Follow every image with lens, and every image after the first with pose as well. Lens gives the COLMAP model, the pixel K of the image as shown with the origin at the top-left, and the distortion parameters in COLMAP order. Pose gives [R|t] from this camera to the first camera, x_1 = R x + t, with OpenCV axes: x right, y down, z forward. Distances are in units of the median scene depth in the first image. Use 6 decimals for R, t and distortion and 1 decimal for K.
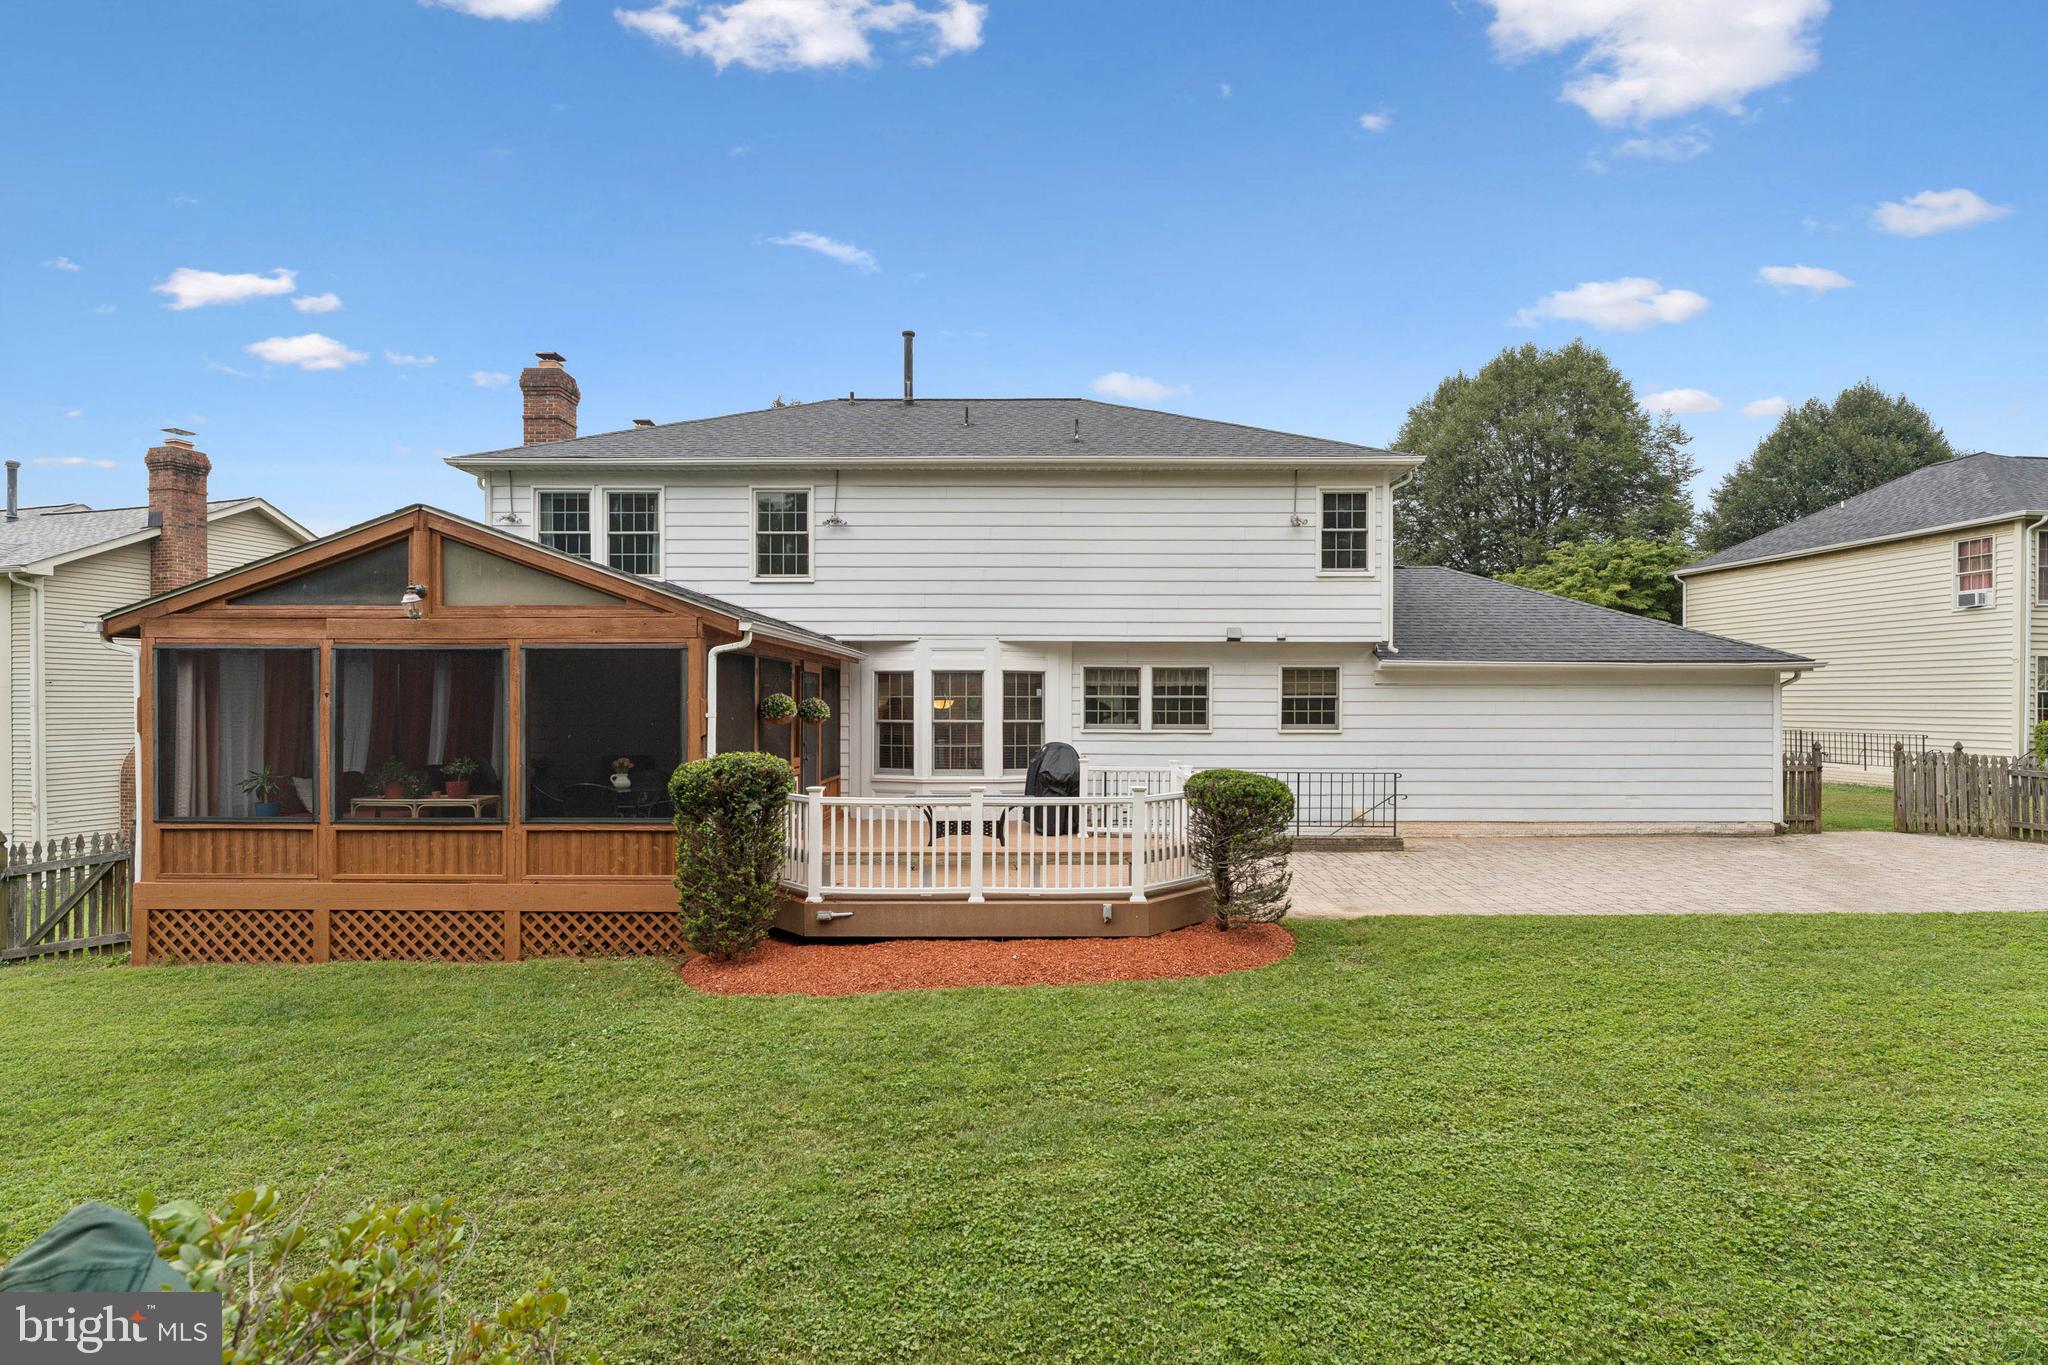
lens RADIAL K [[958.0, 0, 1024.0], [0, 958.0, 682.5], [0, 0, 1]] dist [0.001464, -0.000434]
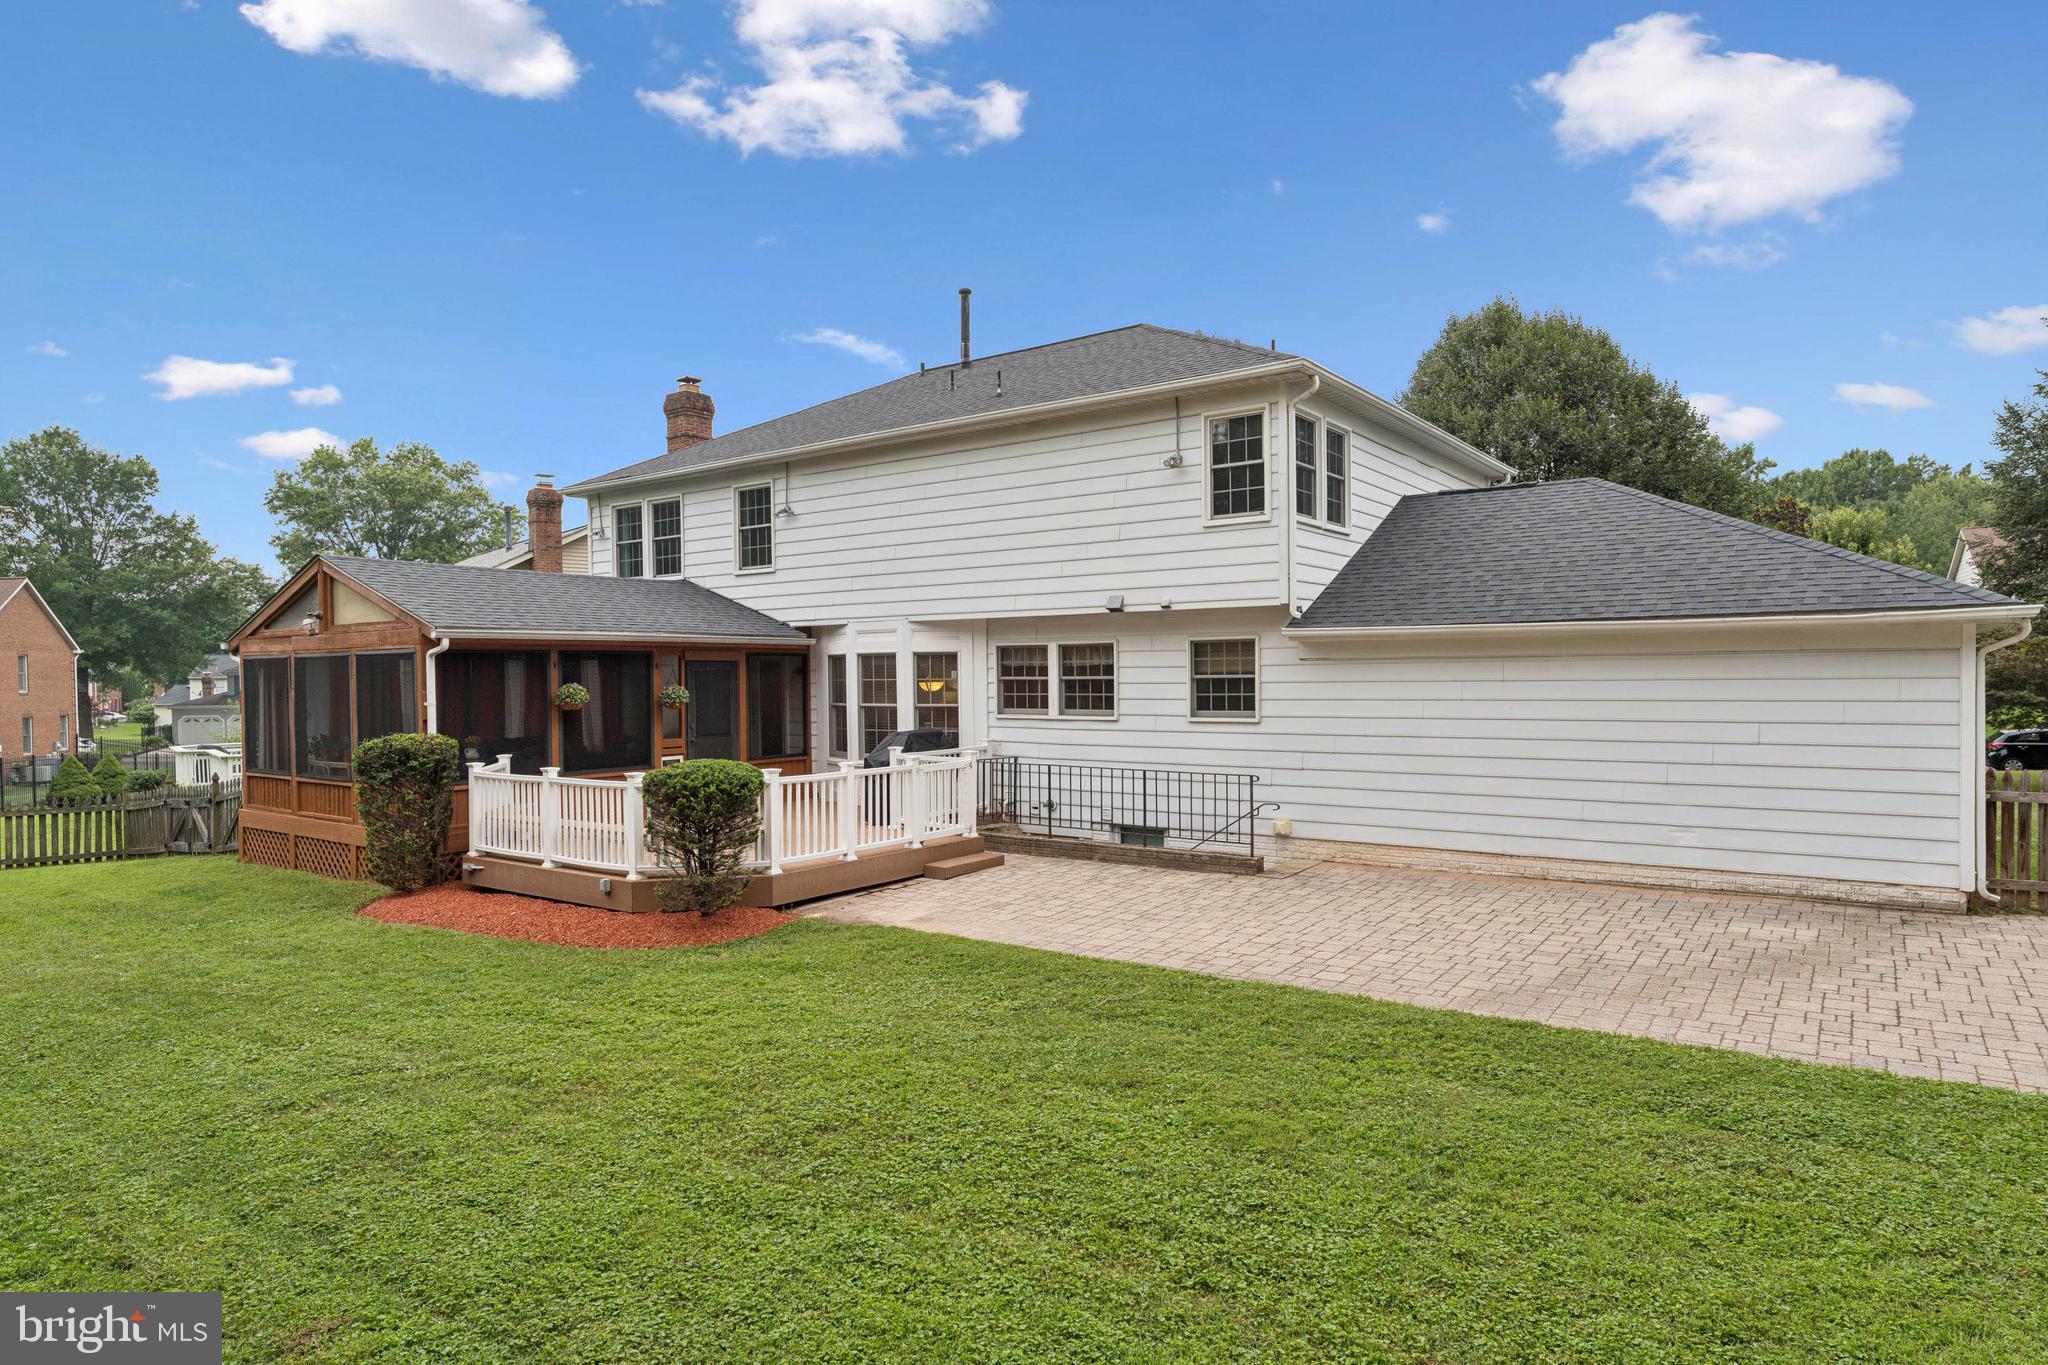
lens RADIAL K [[1150.0, 0, 1024.0], [0, 1150.0, 682.5], [0, 0, 1]] dist [0.001346, -0.000215]
pose [[0.817636, -0.004803, -0.575716, 0.732046], [0.023793, 0.999393, 0.025454, -0.008788], [0.575244, -0.034510, 0.817254, 0.123680]]
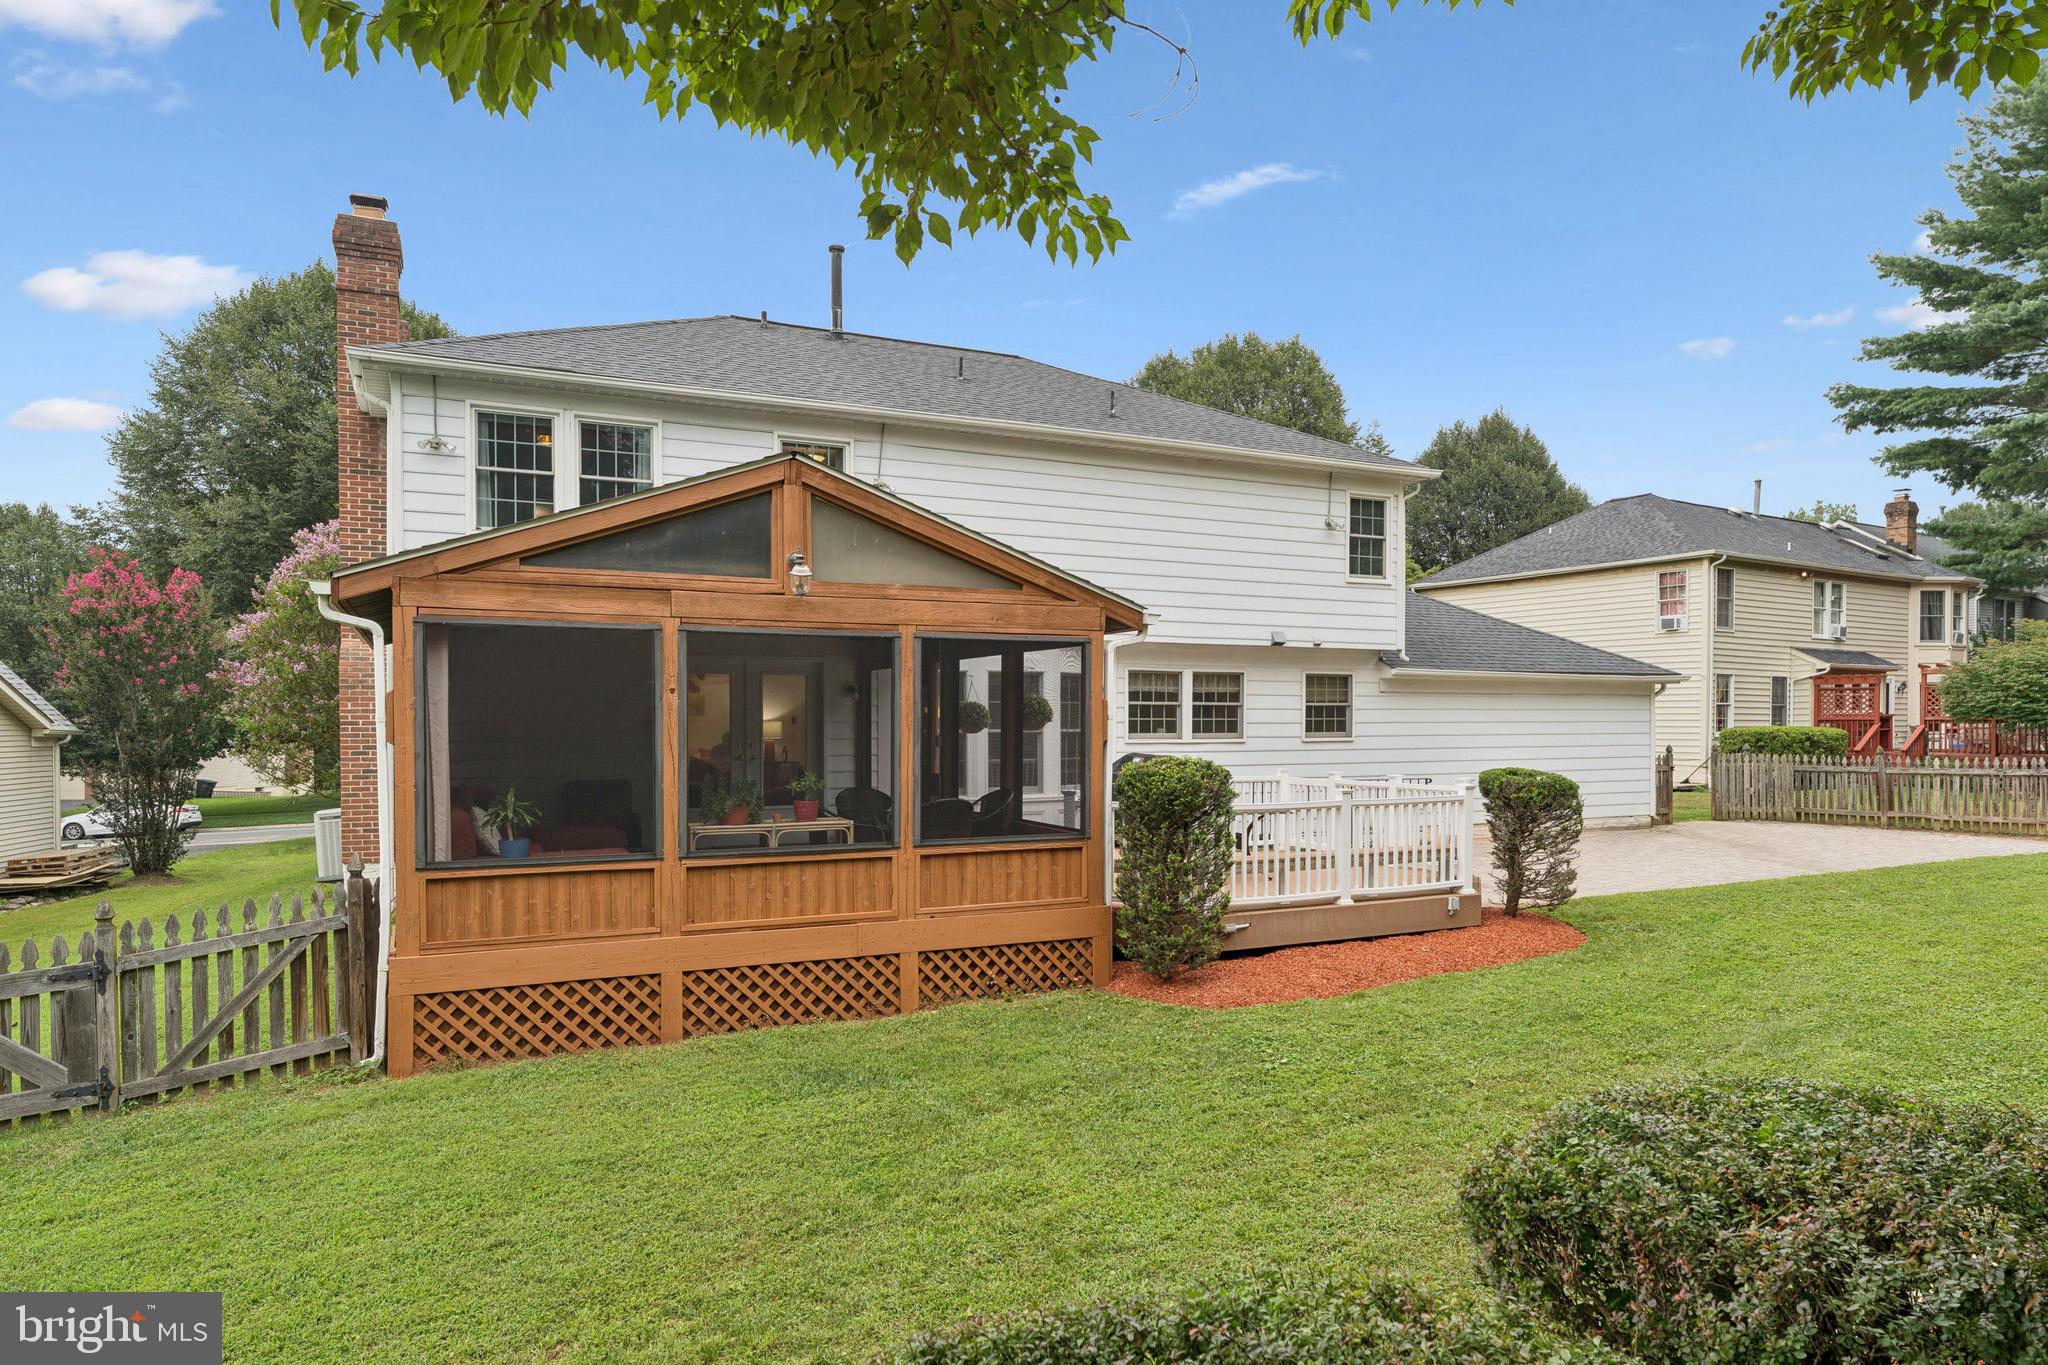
lens RADIAL K [[1244.8, 0, 1021.5], [0, 1244.8, 715.1], [0, 0, 1]] dist [0.017073, 0.001311]
pose [[0.898152, -0.000048, 0.439684, -0.556954], [-0.007400, 0.999857, 0.015225, 0.009165], [-0.439622, -0.016928, 0.898023, -0.007903]]
